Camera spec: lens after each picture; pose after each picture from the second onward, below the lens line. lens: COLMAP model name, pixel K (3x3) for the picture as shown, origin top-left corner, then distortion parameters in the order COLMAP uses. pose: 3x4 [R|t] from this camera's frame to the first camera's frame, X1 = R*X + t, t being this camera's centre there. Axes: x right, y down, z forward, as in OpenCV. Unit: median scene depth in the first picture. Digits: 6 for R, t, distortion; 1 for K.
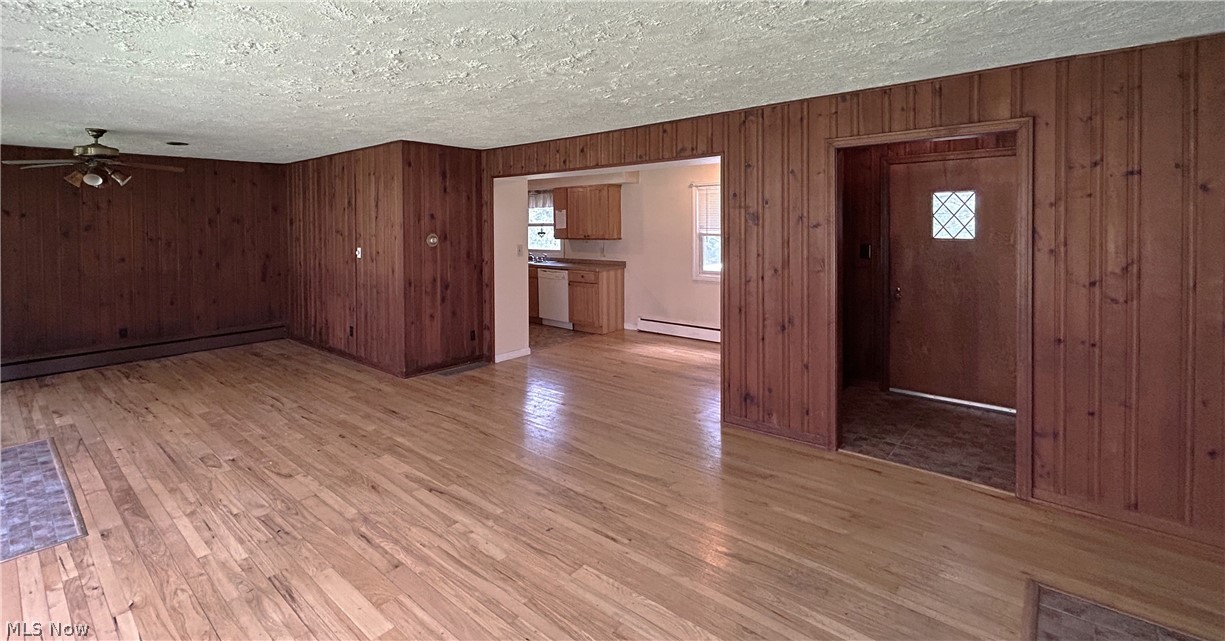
lens RADIAL K [[541.3, 0, 548.6], [0, 541.3, 230.3], [0, 0, 1]] dist [0.000648, 0.000101]
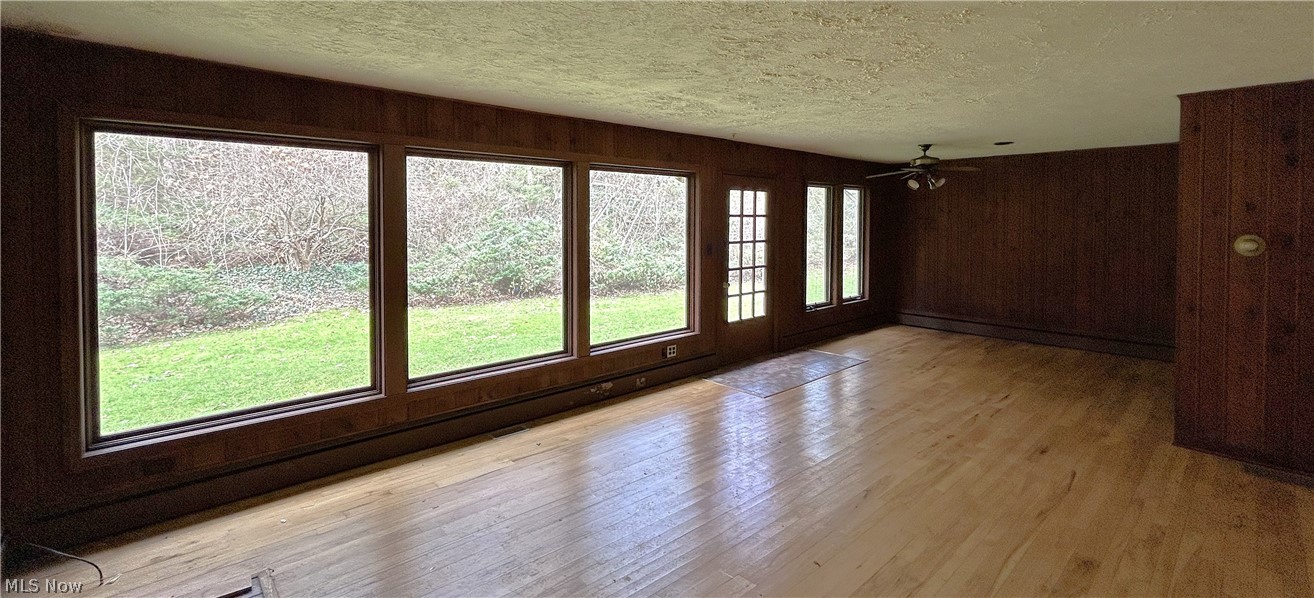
lens RADIAL K [[555.1, 0, 676.1], [0, 555.1, 232.5], [0, 0, 1]] dist [-0.002130, -0.000112]
pose [[-0.049042, 0.030809, -0.998321, 0.705440], [-0.015044, 0.999388, 0.031581, -0.011304], [0.998683, 0.016568, -0.048548, 0.622266]]
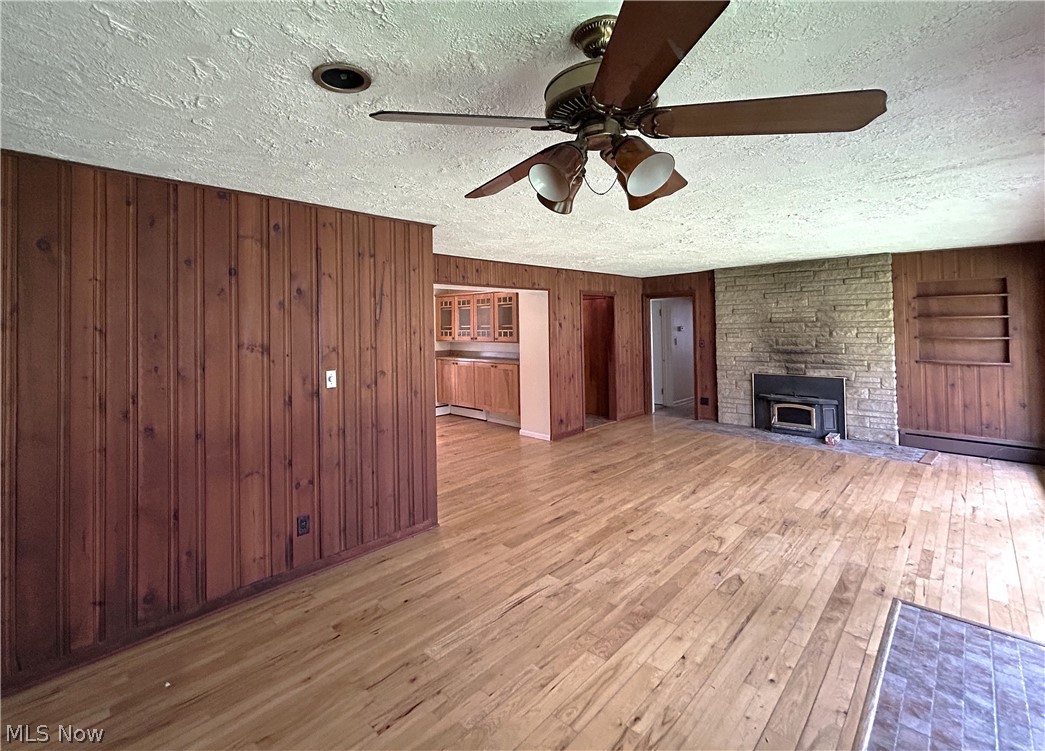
lens RADIAL K [[466.8, 0, 464.5], [0, 466.8, 318.3], [0, 0, 1]] dist [0.002435, 0.000119]
pose [[0.064069, 0.026745, 0.997587, -1.472287], [0.030317, 0.999127, -0.028733, -0.012303], [-0.997485, 0.032084, 0.063202, 1.406826]]
